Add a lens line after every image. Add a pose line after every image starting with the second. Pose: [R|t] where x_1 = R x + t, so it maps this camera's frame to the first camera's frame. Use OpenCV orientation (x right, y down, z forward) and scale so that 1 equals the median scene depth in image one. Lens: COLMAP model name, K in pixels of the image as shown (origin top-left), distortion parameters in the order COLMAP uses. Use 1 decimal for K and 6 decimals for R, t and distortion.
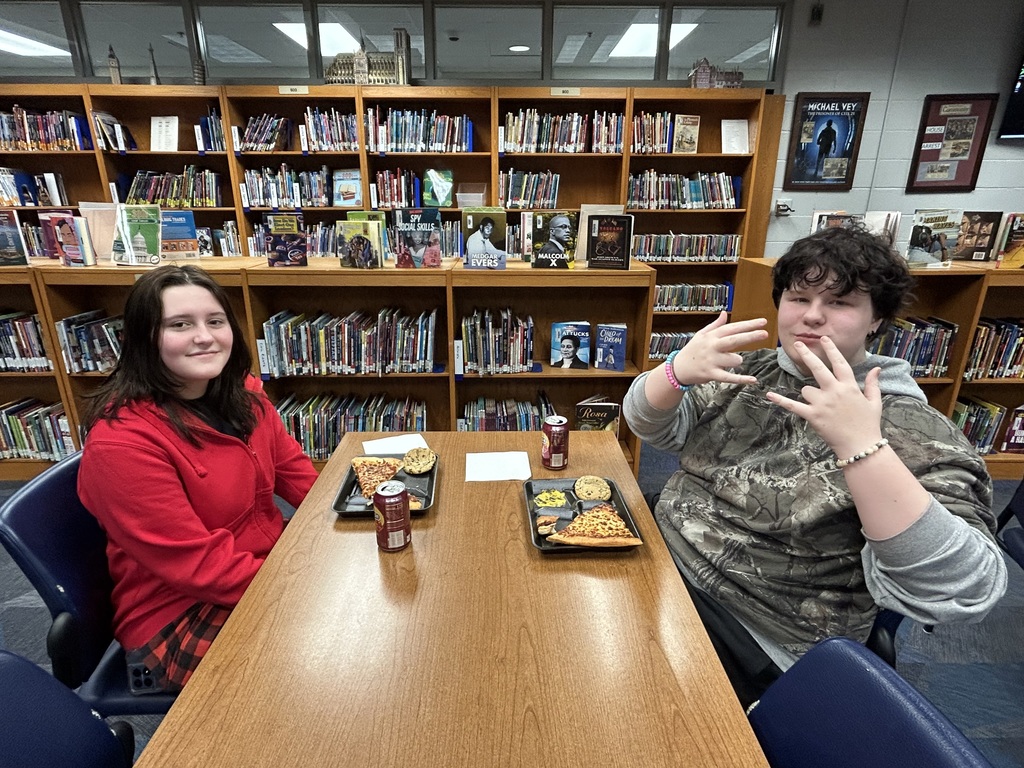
lens RADIAL K [[565.3, 0, 512.0], [0, 565.3, 384.0], [0, 0, 1]] dist [-0.020476, 0.008091]
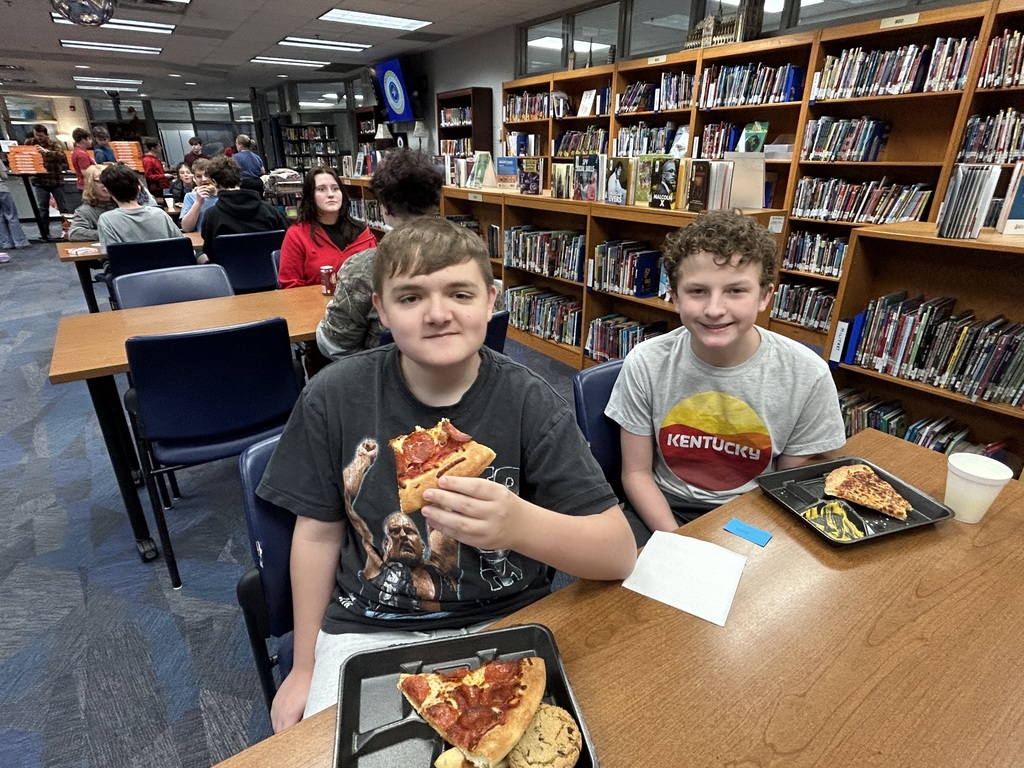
lens RADIAL K [[565.3, 0, 512.0], [0, 565.3, 384.0], [0, 0, 1]] dist [-0.020476, 0.008091]
pose [[0.555080, 0.310861, -0.771525, 0.589657], [-0.261793, 0.945693, 0.192687, -0.005926], [0.789525, 0.095023, 0.606317, 0.068839]]
